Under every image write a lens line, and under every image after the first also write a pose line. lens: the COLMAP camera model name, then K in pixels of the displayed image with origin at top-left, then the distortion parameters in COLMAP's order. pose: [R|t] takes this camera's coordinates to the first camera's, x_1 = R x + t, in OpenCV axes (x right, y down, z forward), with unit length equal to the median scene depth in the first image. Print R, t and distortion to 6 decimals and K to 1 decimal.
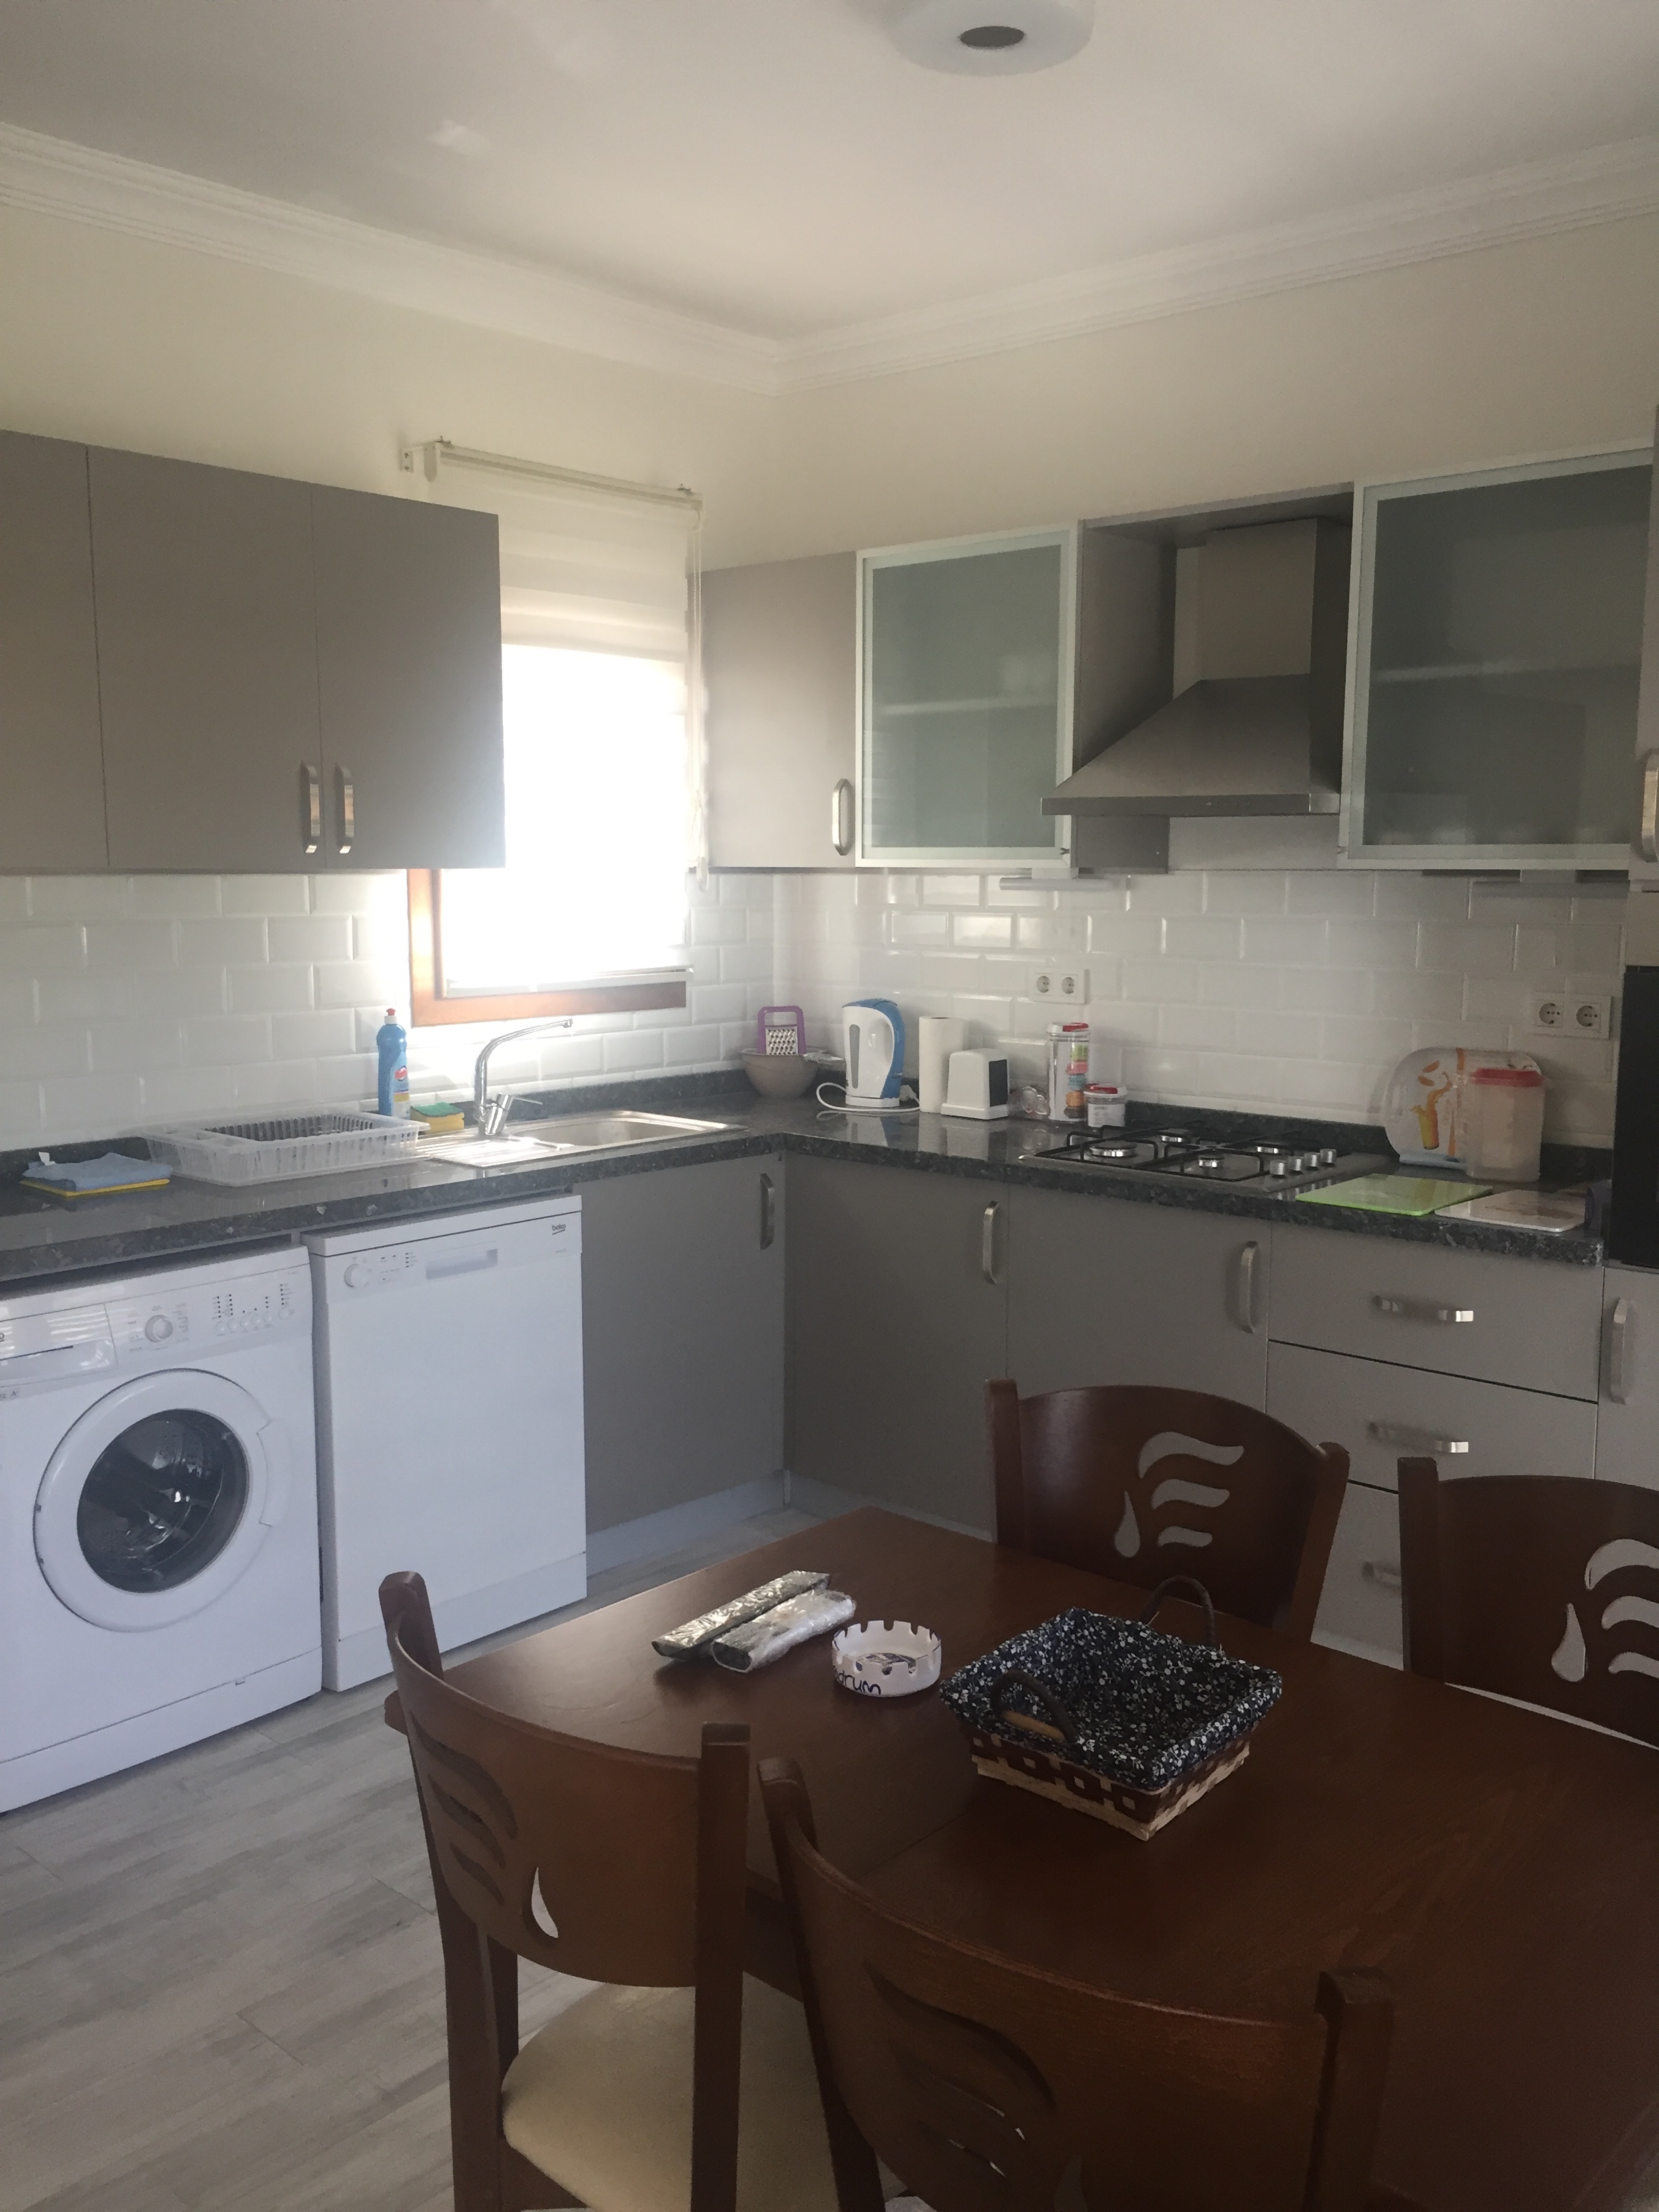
lens RADIAL K [[1905.6, 0, 842.1], [0, 1905.6, 1101.1], [0, 0, 1]] dist [0.093431, -0.130641]
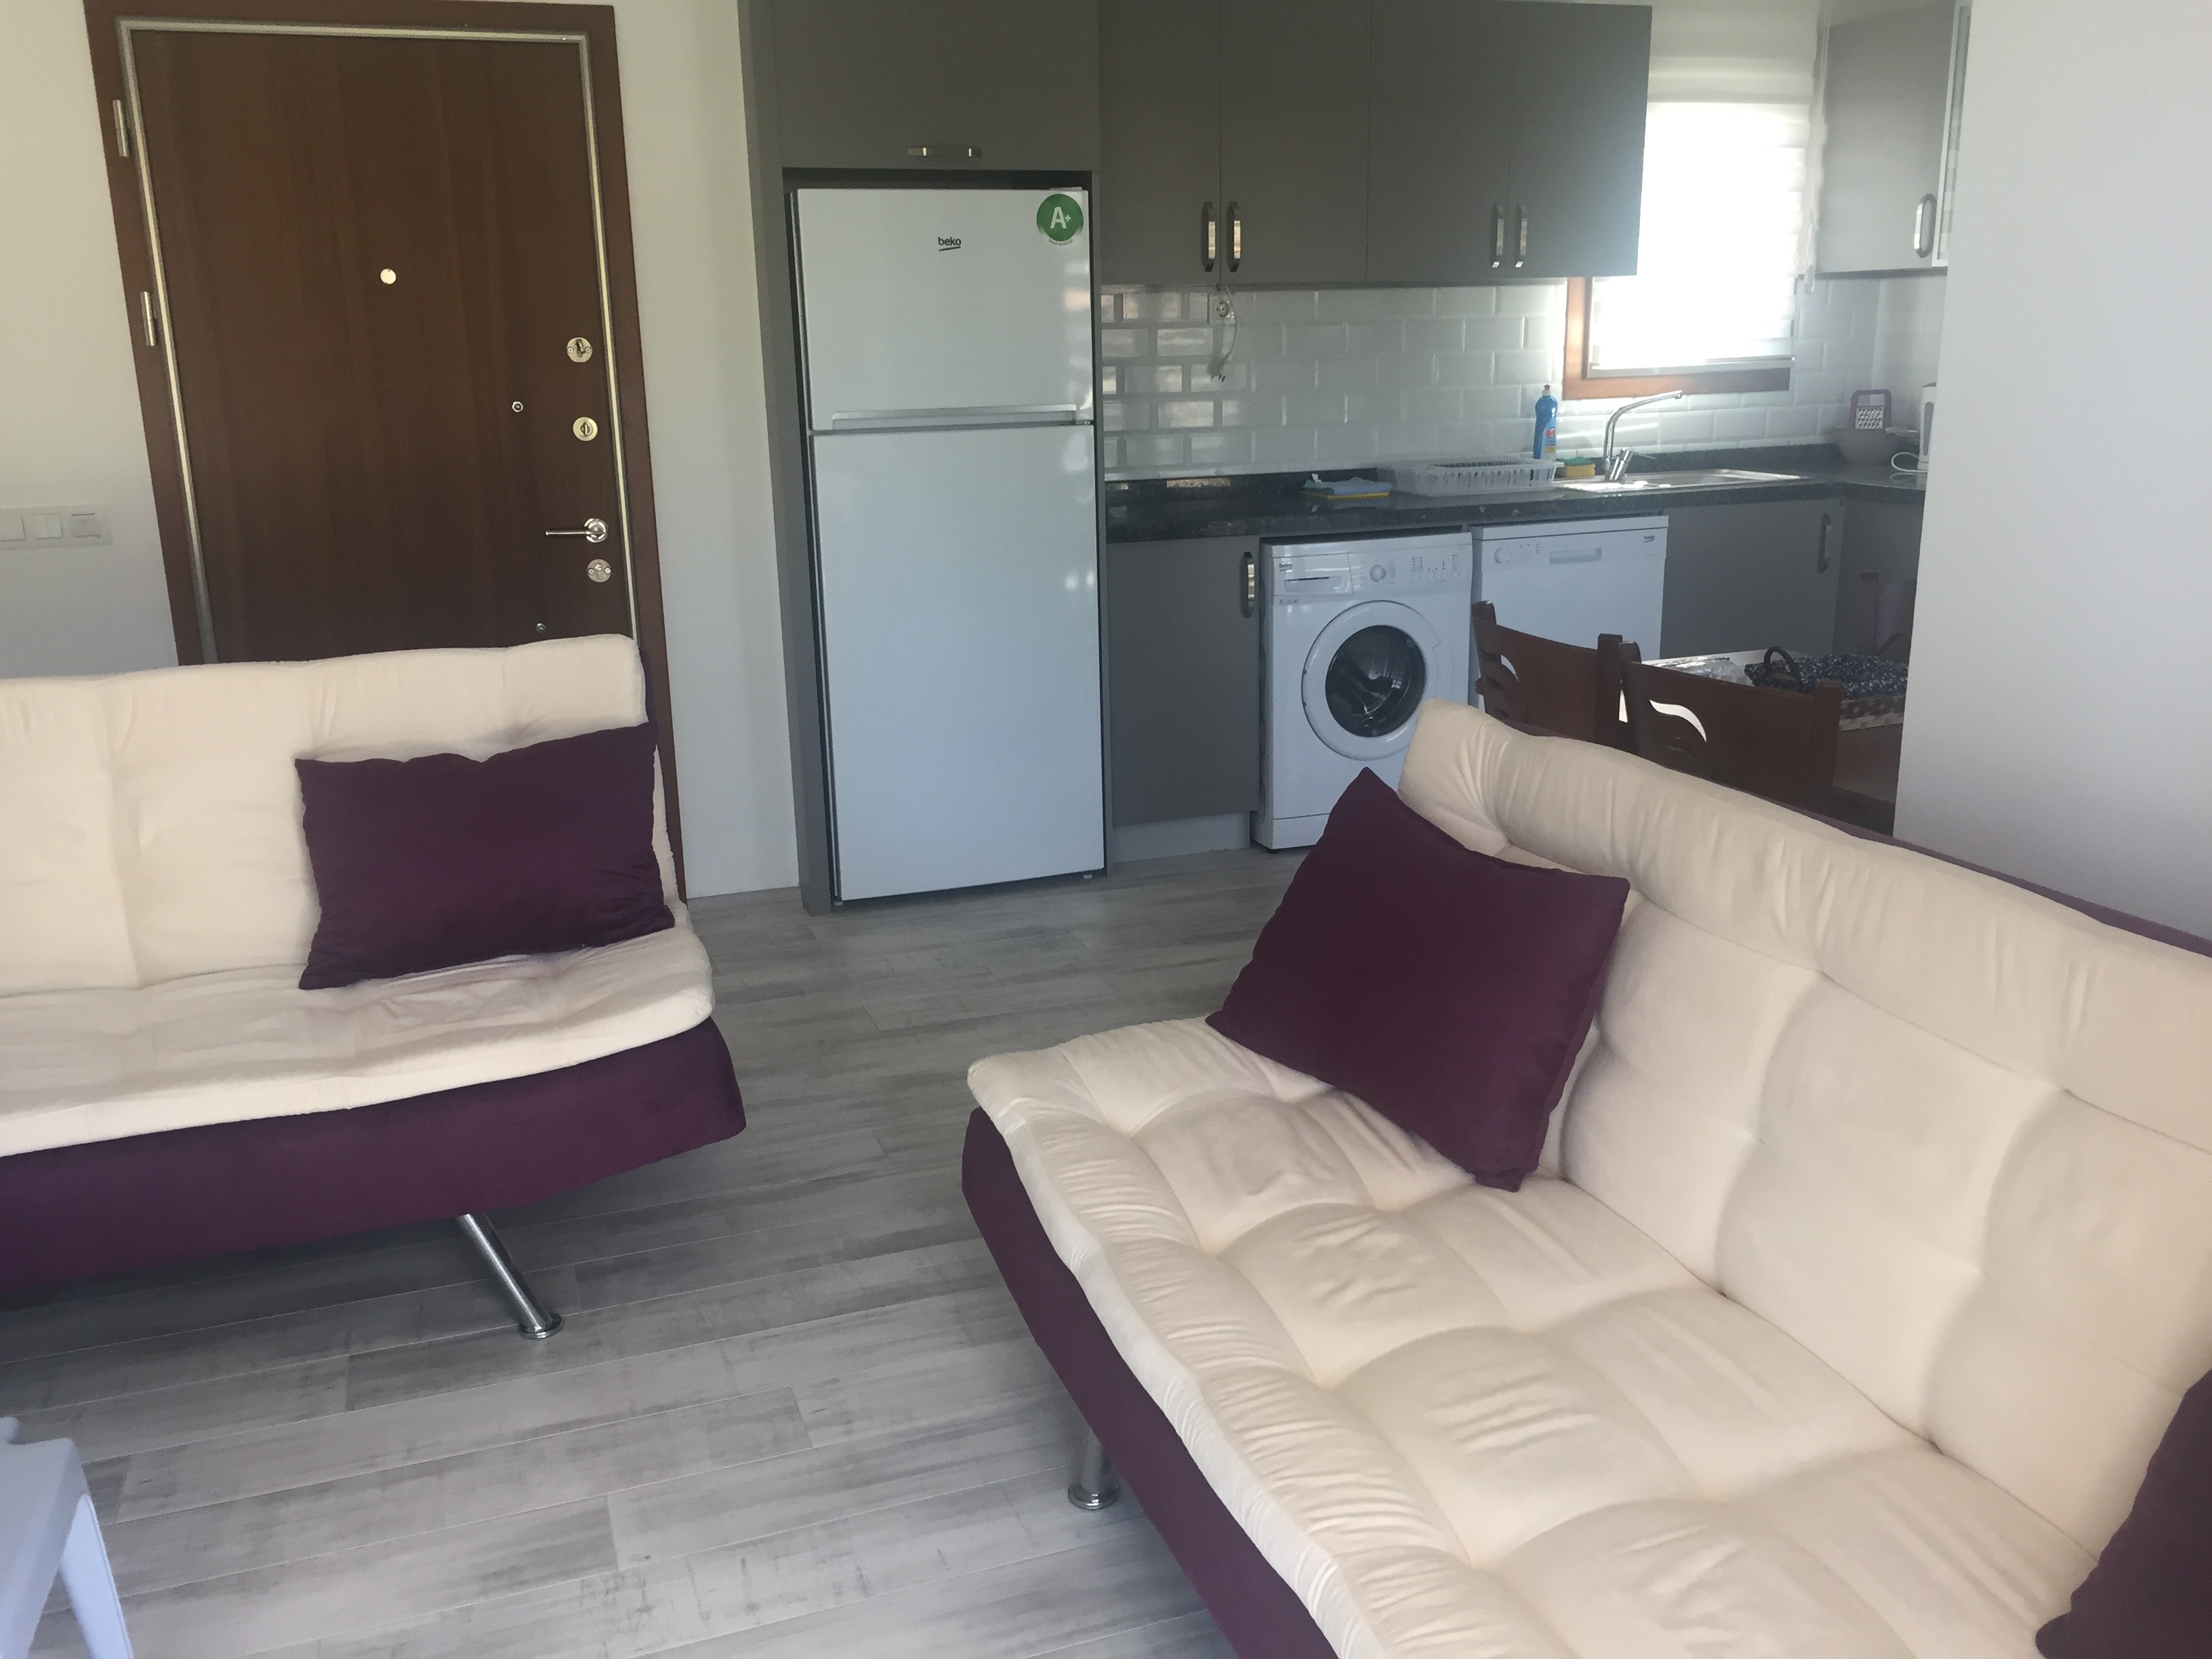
lens RADIAL K [[1915.3, 0, 1100.8], [0, 1915.3, 823.0], [0, 0, 1]] dist [0.078353, -0.110975]
pose [[0.882756, 0.099414, -0.459193, 0.153966], [-0.038140, 0.989295, 0.140860, 0.082155], [0.468280, -0.106831, 0.877098, -0.417758]]
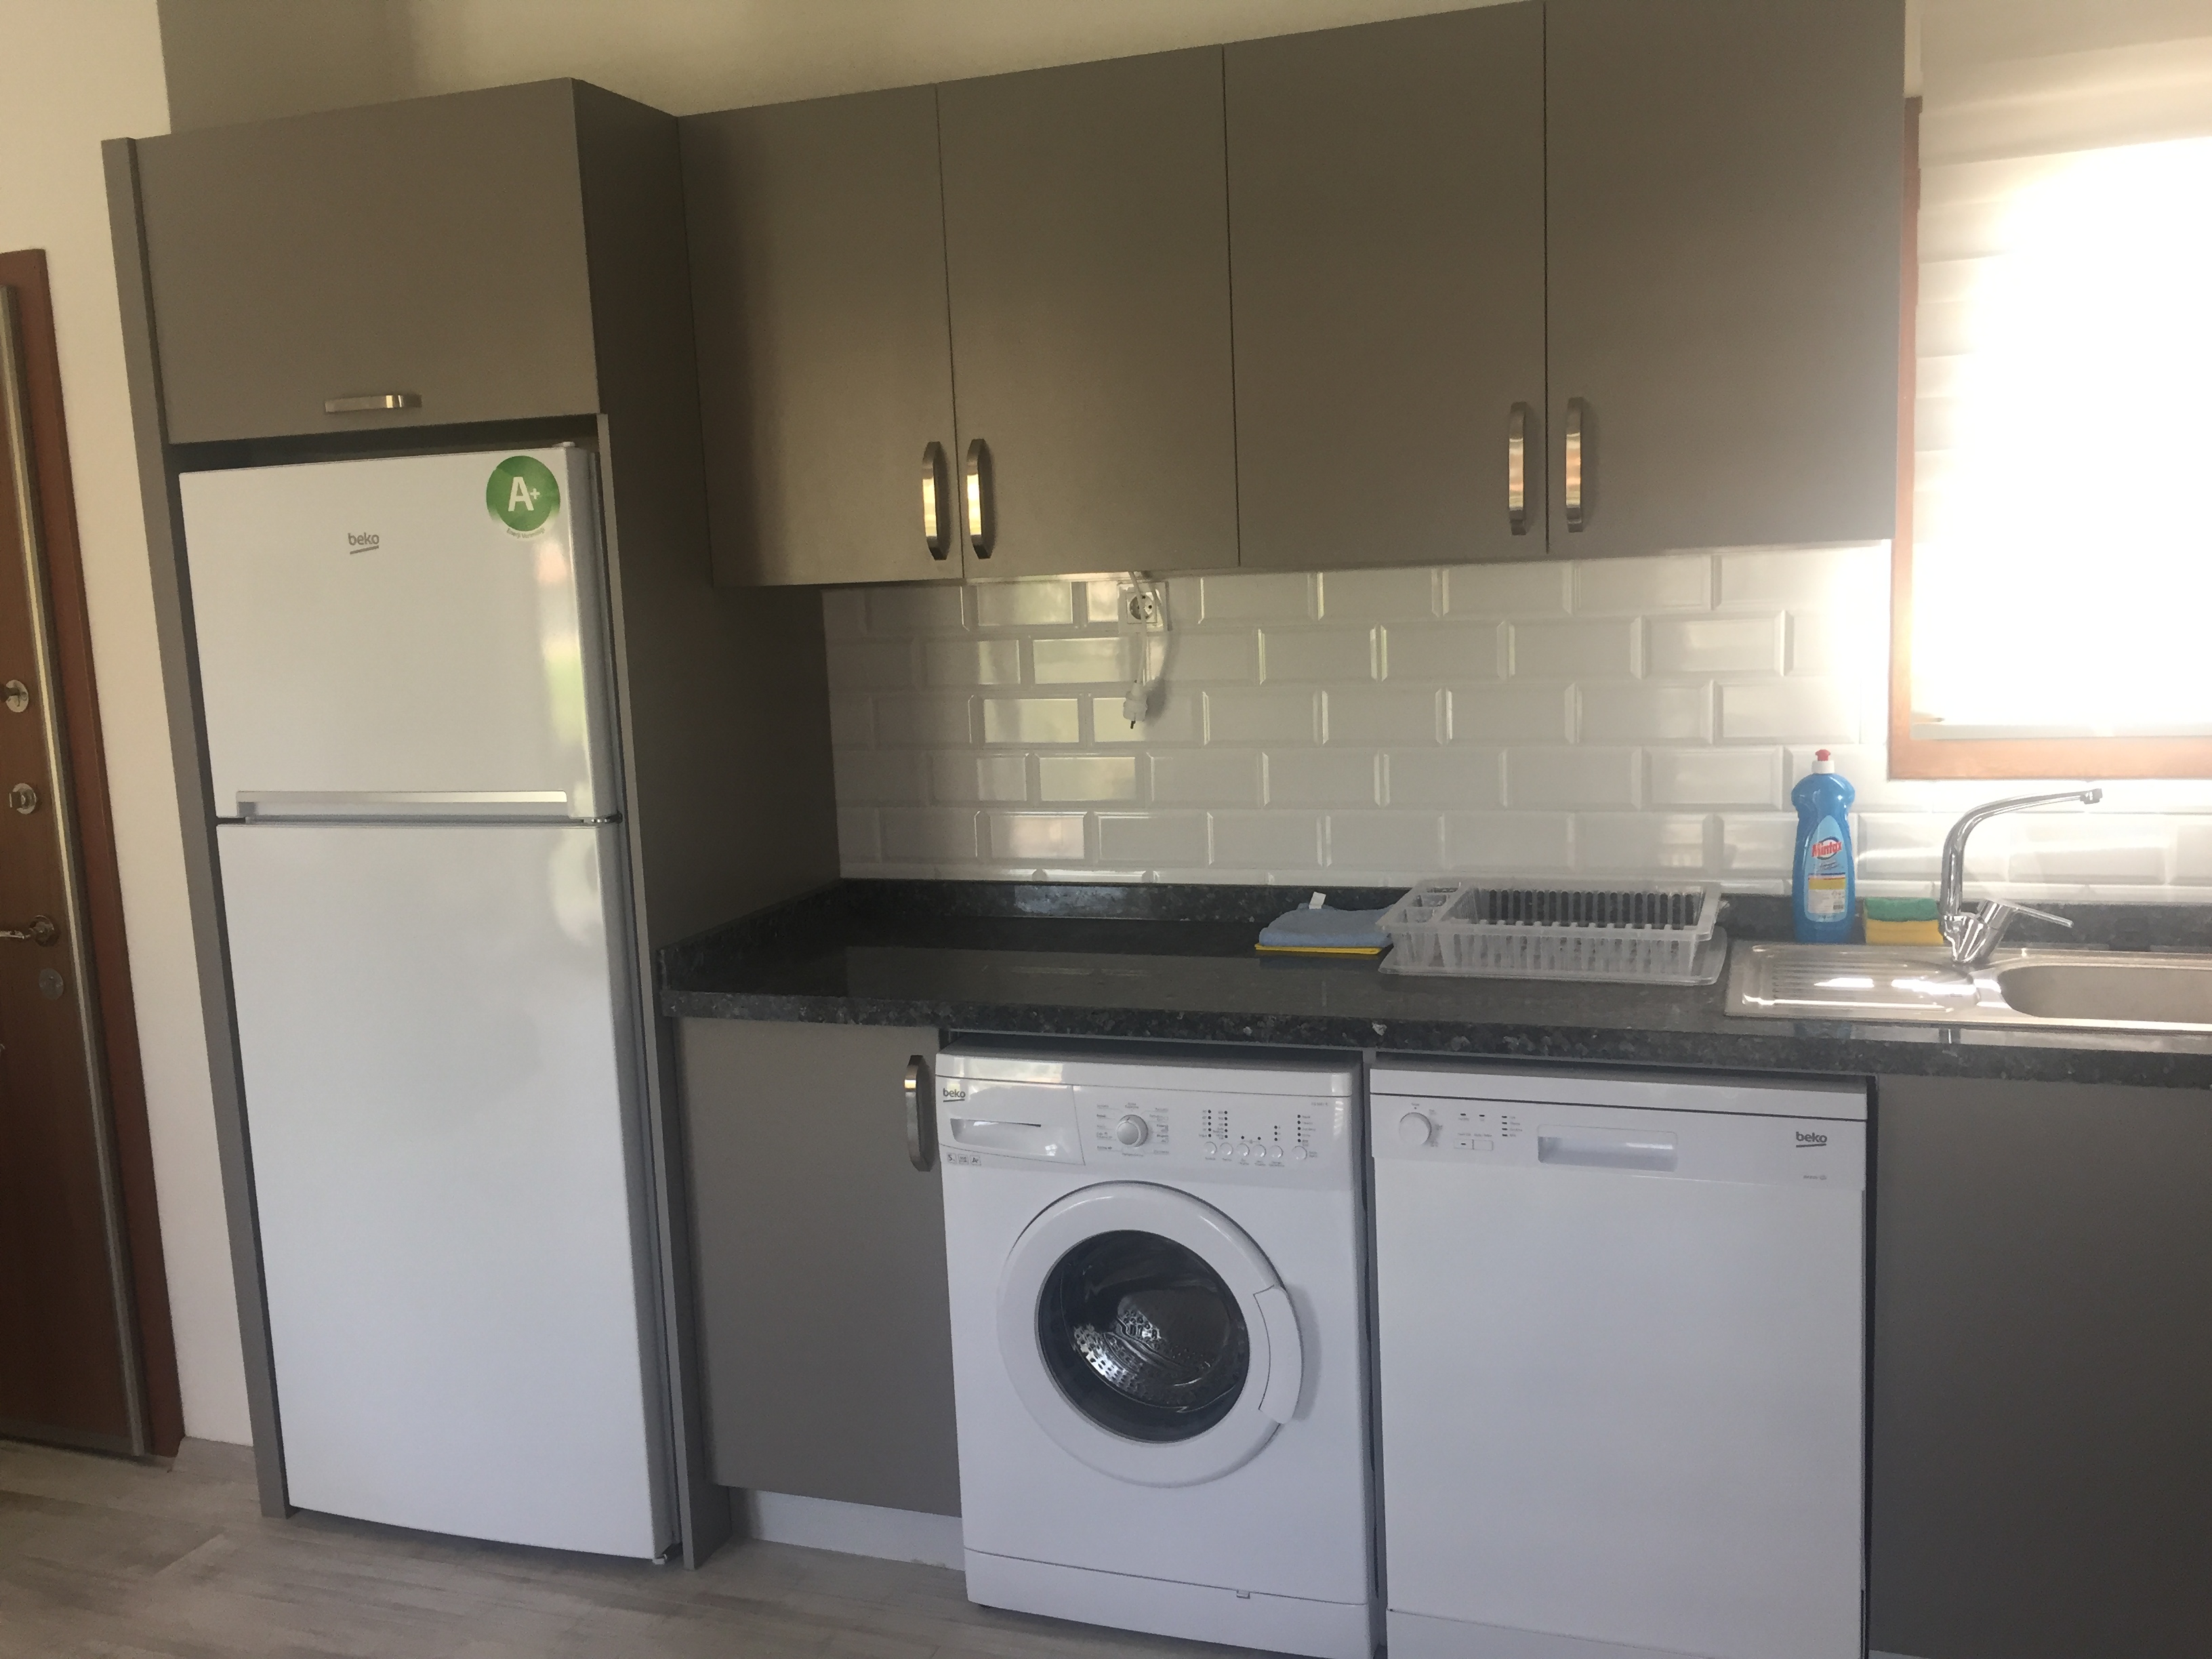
lens RADIAL K [[1915.3, 0, 1100.8], [0, 1915.3, 823.0], [0, 0, 1]] dist [0.078353, -0.110975]
pose [[0.376077, 0.111672, -0.919834, 0.292886], [-0.071460, 0.993250, 0.091369, -0.066790], [0.923829, 0.031370, 0.381519, 0.511802]]
